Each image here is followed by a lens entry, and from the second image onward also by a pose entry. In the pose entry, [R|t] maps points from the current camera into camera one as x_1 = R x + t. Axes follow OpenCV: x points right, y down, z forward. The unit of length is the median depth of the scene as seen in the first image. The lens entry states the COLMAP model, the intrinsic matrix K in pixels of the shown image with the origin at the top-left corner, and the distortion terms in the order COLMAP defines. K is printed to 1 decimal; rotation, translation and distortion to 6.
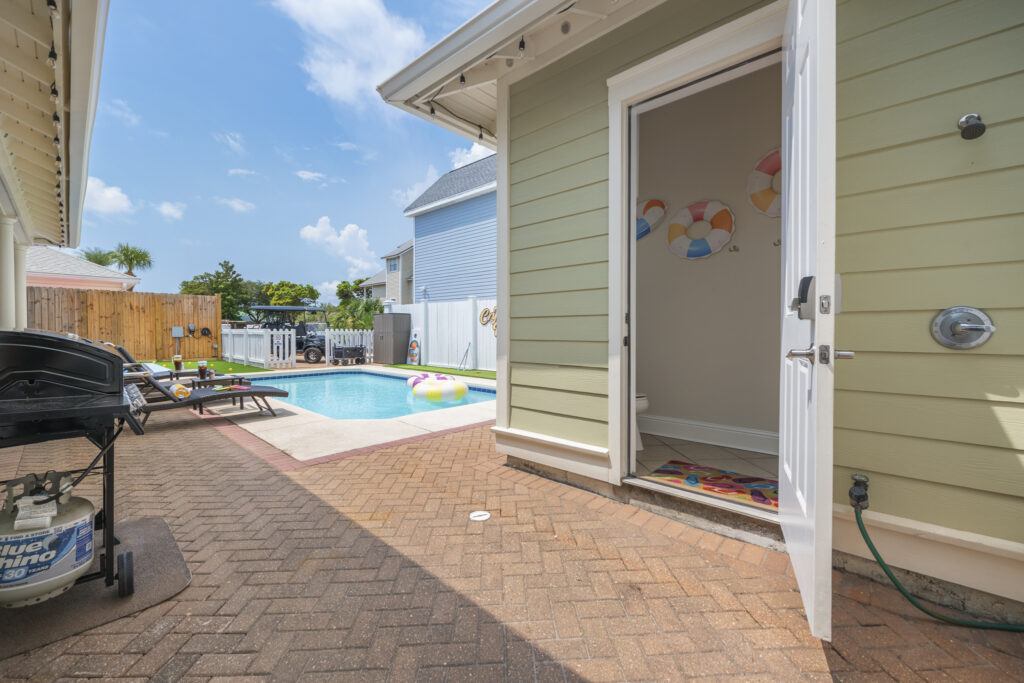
lens RADIAL K [[416.9, 0, 512.0], [0, 416.9, 341.5], [0, 0, 1]] dist [0.020497, 0.000065]
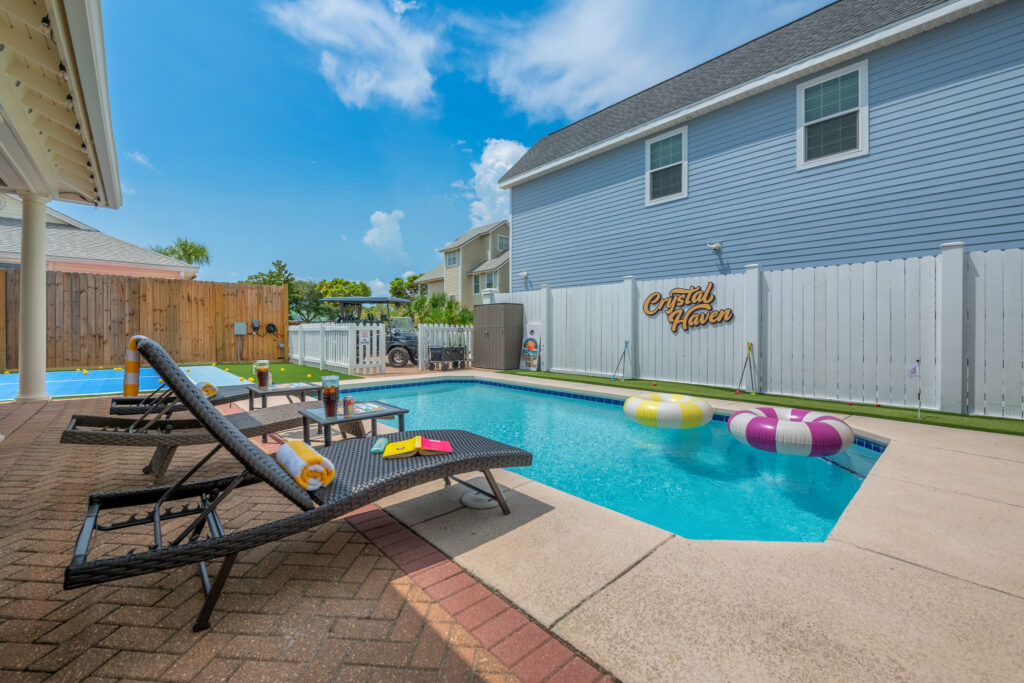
lens RADIAL K [[416.9, 0, 512.0], [0, 416.9, 341.5], [0, 0, 1]] dist [0.020497, 0.000065]
pose [[0.996811, 0.000965, -0.079788, -0.202934], [-0.001071, 0.999999, -0.001292, 0.003918], [0.079787, 0.001373, 0.996811, 0.228259]]
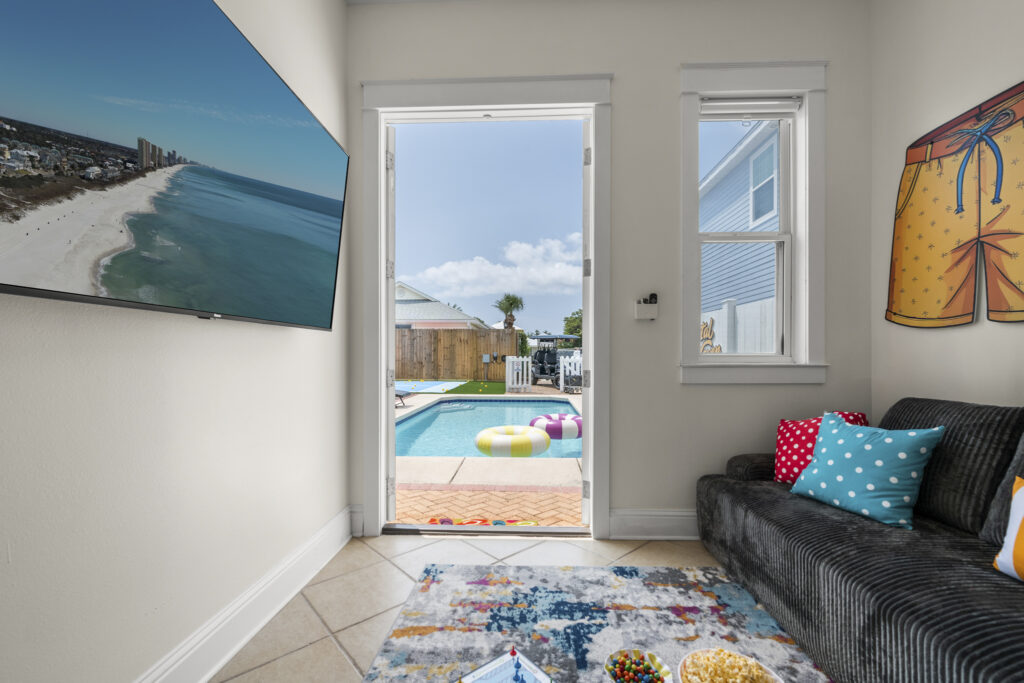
lens RADIAL K [[425.5, 0, 510.2], [0, 425.5, 360.1], [0, 0, 1]] dist [0.000335, 0.000016]
pose [[0.655499, 0.006159, -0.755171, 0.229065], [-0.020723, 0.999737, -0.009835, -0.007874], [0.754912, 0.022096, 0.655454, 0.243351]]
